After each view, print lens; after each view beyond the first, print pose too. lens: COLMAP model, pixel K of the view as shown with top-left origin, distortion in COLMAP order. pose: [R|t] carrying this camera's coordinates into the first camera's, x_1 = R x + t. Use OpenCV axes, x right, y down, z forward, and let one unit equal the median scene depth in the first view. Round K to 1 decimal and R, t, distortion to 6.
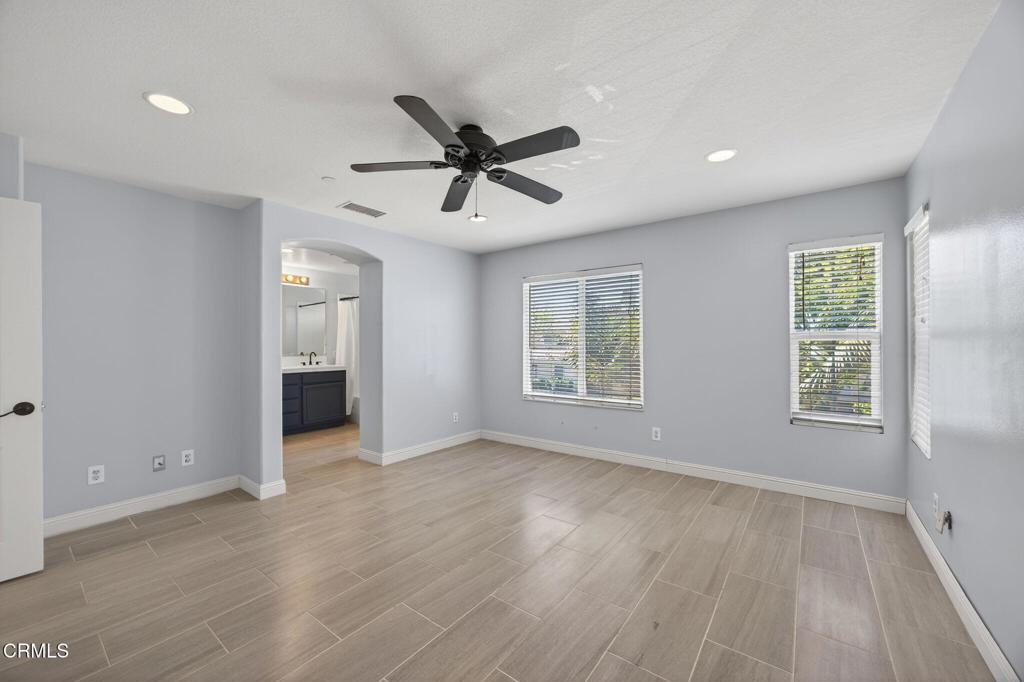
lens RADIAL K [[397.8, 0, 518.4], [0, 397.8, 347.9], [0, 0, 1]] dist [-0.033335, 0.015024]
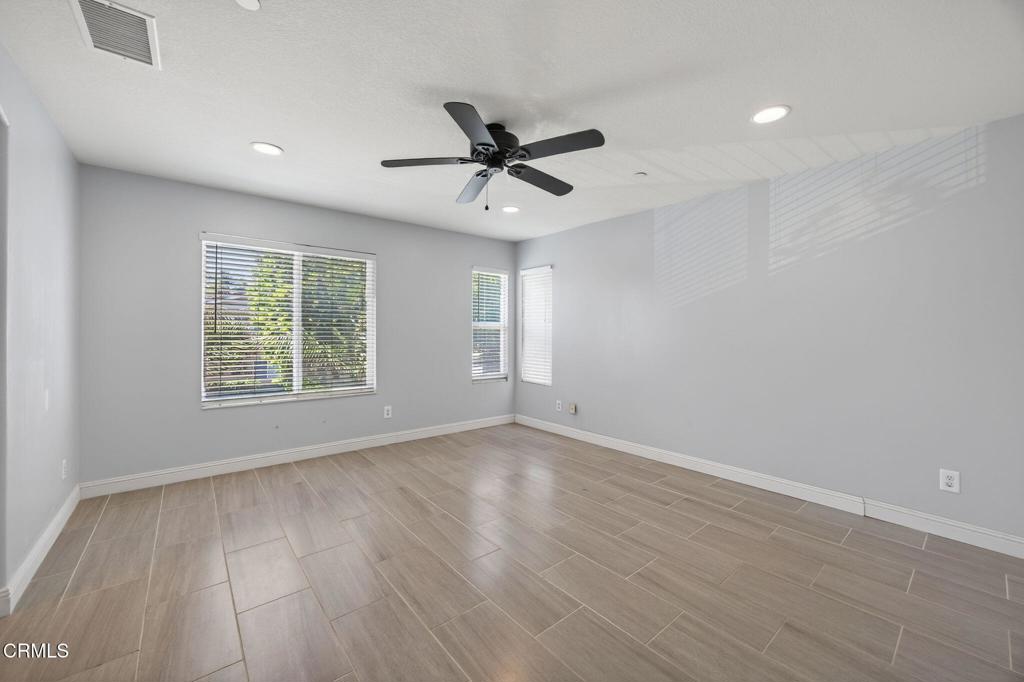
lens RADIAL K [[406.9, 0, 512.0], [0, 406.9, 341.0], [0, 0, 1]] dist [-0.001468, -0.000092]
pose [[0.243368, -0.018470, 0.969758, -0.865672], [0.005944, 0.999828, 0.017551, 0.002252], [-0.969916, 0.001493, 0.243436, 0.506851]]
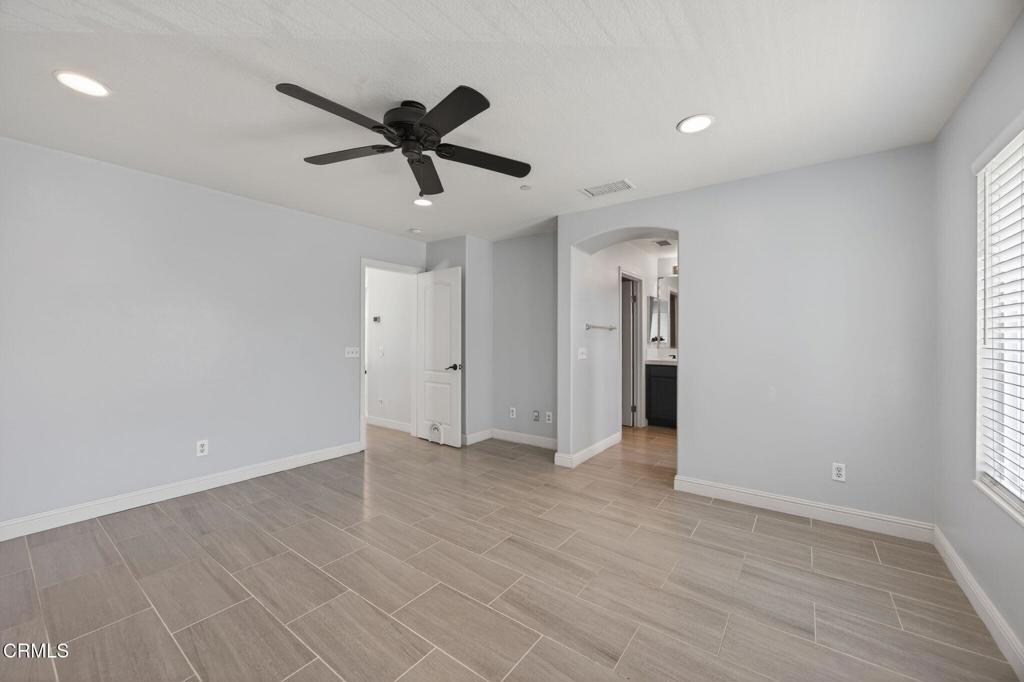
lens RADIAL K [[397.8, 0, 518.4], [0, 397.8, 347.9], [0, 0, 1]] dist [-0.033335, 0.015024]
pose [[0.012396, 0.031904, -0.999414, 0.594580], [-0.006977, 0.999469, 0.031819, -0.012084], [0.999899, 0.006579, 0.012612, 0.921501]]
